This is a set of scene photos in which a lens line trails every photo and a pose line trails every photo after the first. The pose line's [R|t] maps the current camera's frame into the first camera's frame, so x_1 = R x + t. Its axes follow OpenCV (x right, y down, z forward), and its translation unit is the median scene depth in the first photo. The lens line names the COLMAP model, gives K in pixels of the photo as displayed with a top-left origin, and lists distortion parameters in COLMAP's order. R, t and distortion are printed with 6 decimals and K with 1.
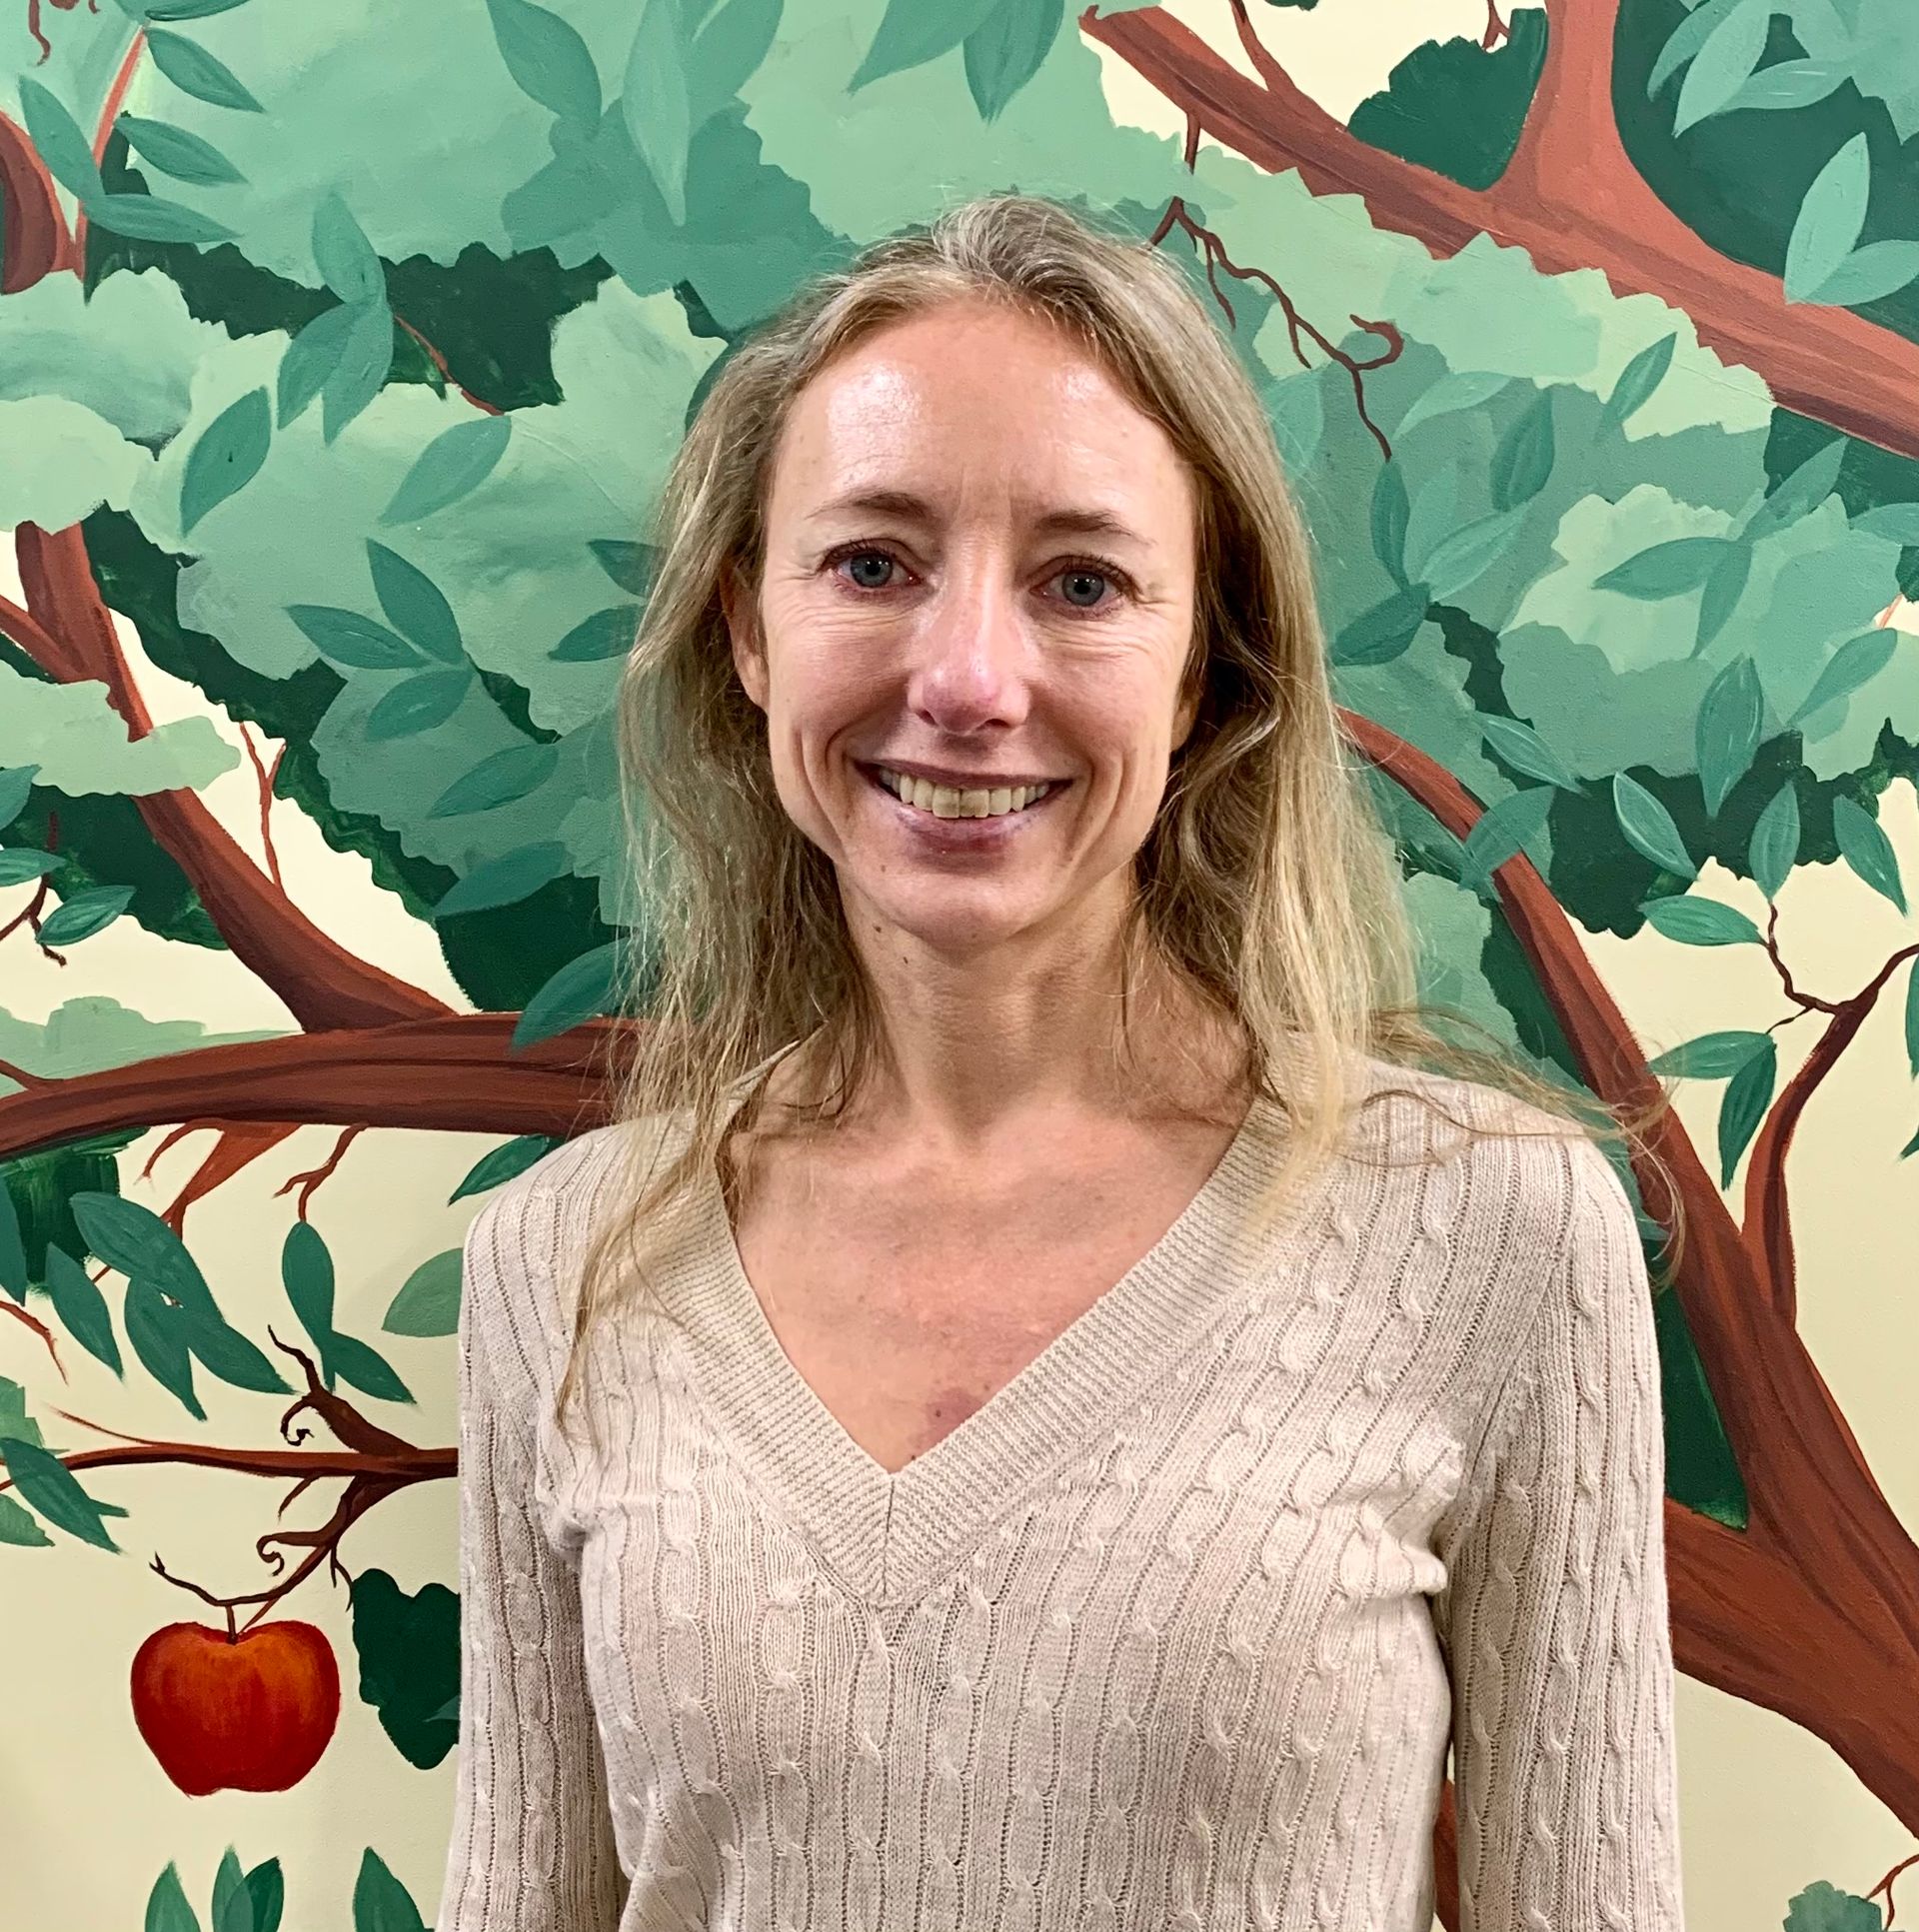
lens RADIAL K [[1165.9, 0, 959.5], [0, 1165.9, 966.0], [0, 0, 1]] dist [0.031180, -0.018336]
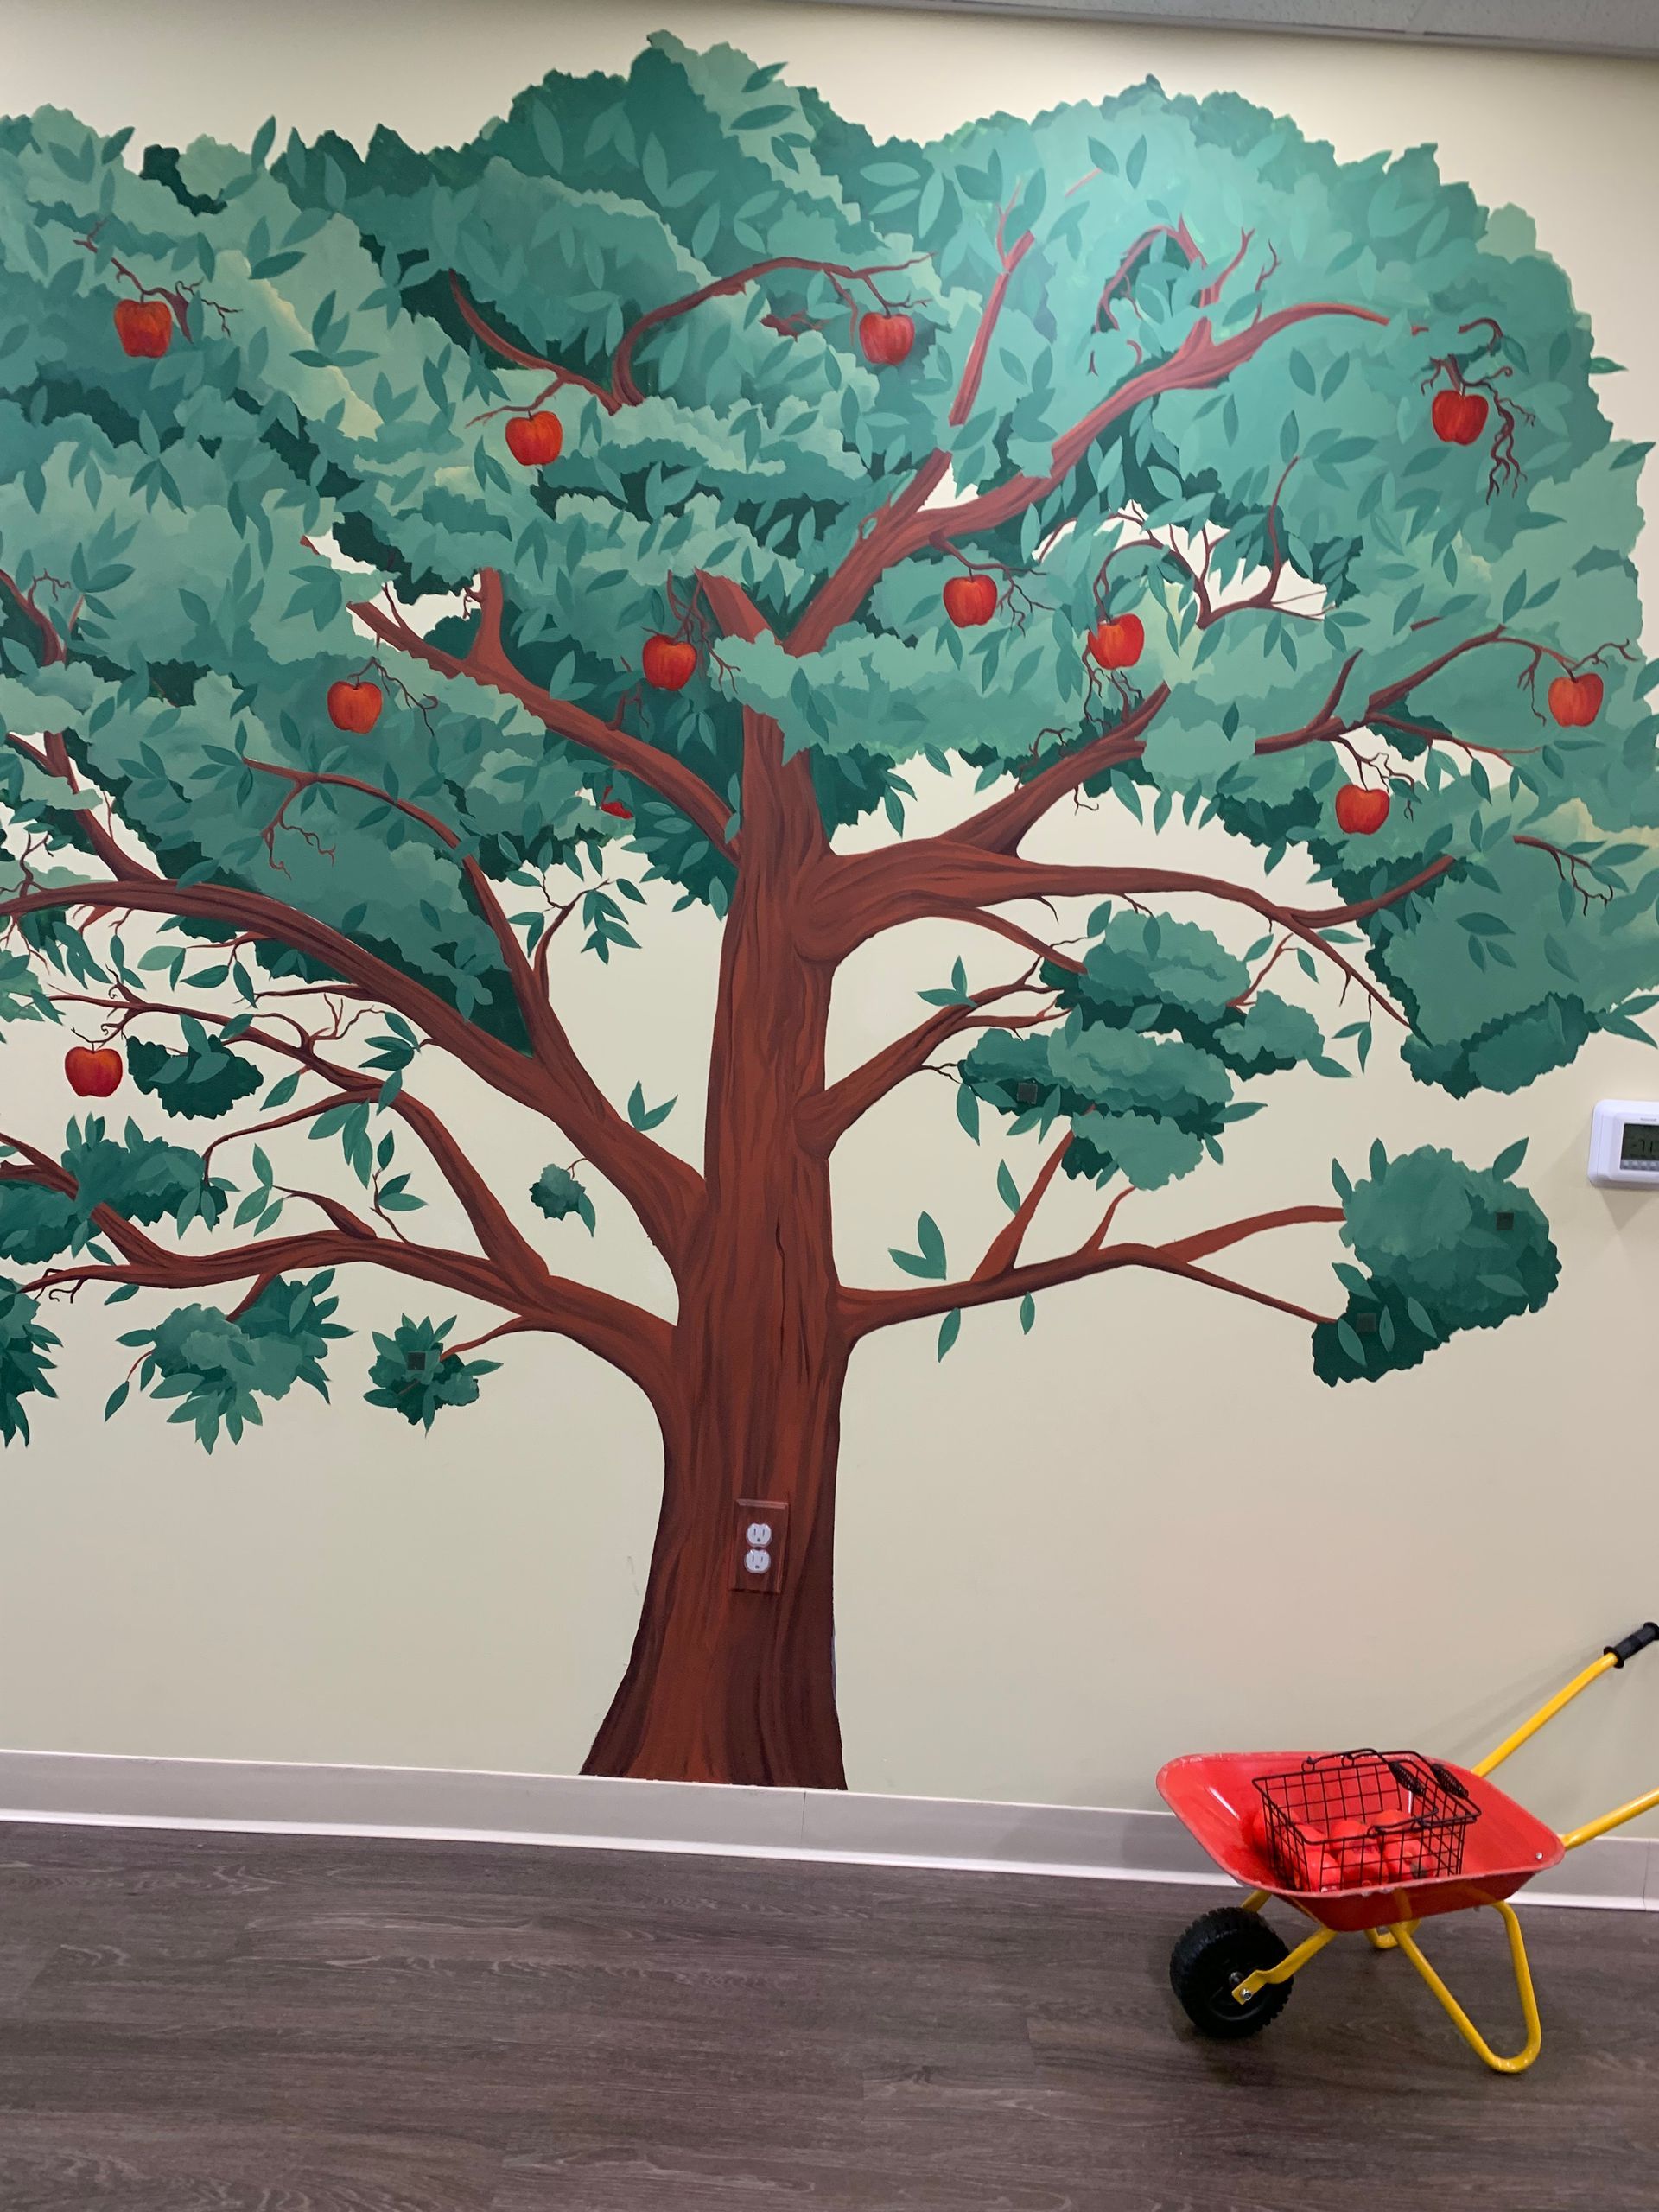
lens RADIAL K [[1670.9, 0, 829.5], [0, 1670.9, 1106.0], [0, 0, 1]] dist [-0.000023, 0.002597]
pose [[0.996435, 0.078210, -0.031620, 1.764852], [-0.074404, 0.991414, 0.107531, 0.028181], [0.039759, -0.104795, 0.993699, -3.933061]]
